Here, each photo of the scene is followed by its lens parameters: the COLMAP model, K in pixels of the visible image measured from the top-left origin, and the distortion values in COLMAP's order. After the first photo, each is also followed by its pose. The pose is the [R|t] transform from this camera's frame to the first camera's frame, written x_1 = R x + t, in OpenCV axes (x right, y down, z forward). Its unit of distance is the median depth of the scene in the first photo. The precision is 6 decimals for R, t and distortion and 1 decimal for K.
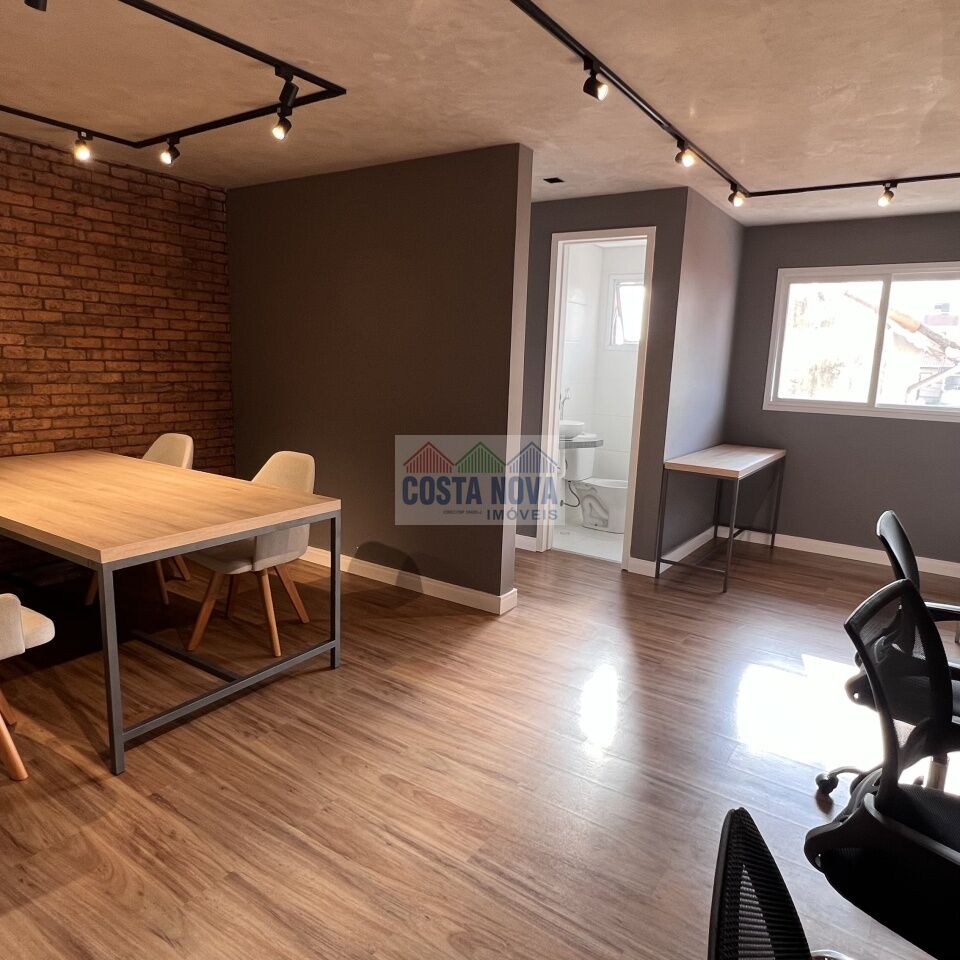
lens RADIAL K [[687.5, 0, 480.0], [0, 687.5, 480.0], [0, 0, 1]] dist [-0.004218, -0.000371]
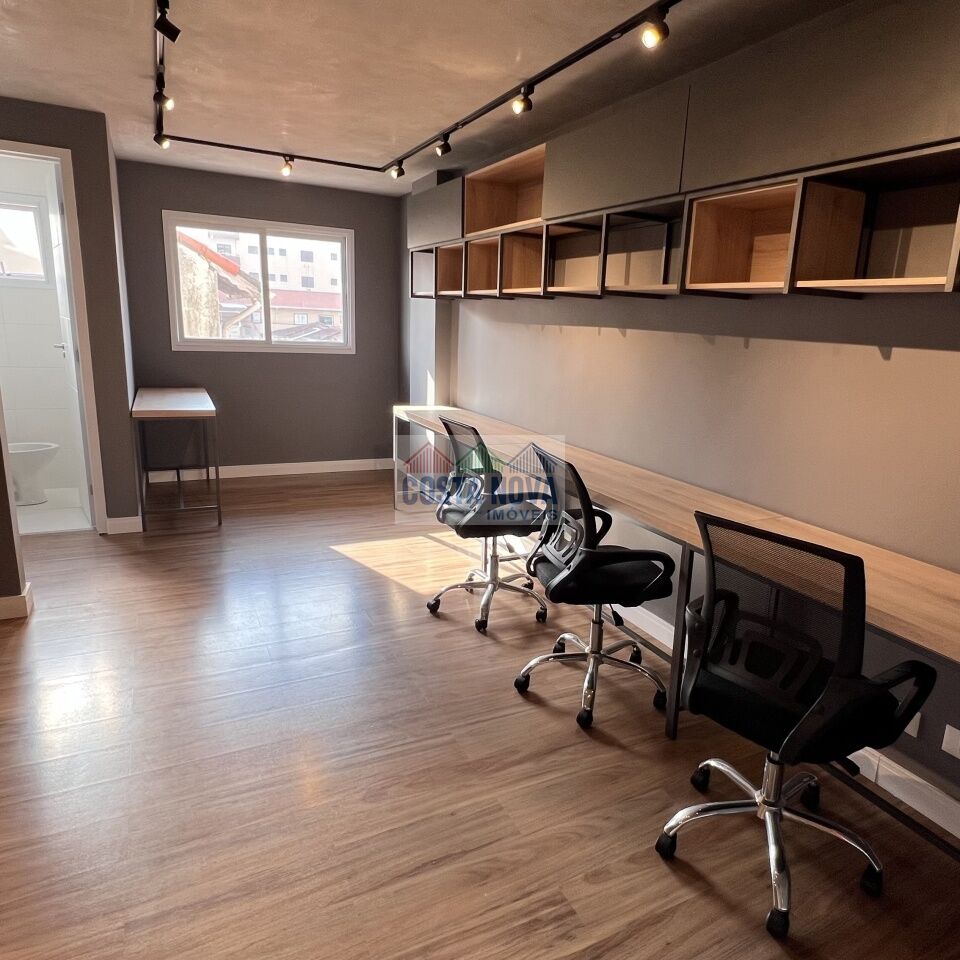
lens RADIAL K [[690.9, 0, 544.4], [0, 690.9, 479.6], [0, 0, 1]] dist [0.001911, -0.000480]
pose [[0.445953, -0.208731, 0.870377, -0.328457], [0.126605, 0.977361, 0.169519, -0.022855], [-0.886057, 0.034596, 0.462284, 0.049465]]
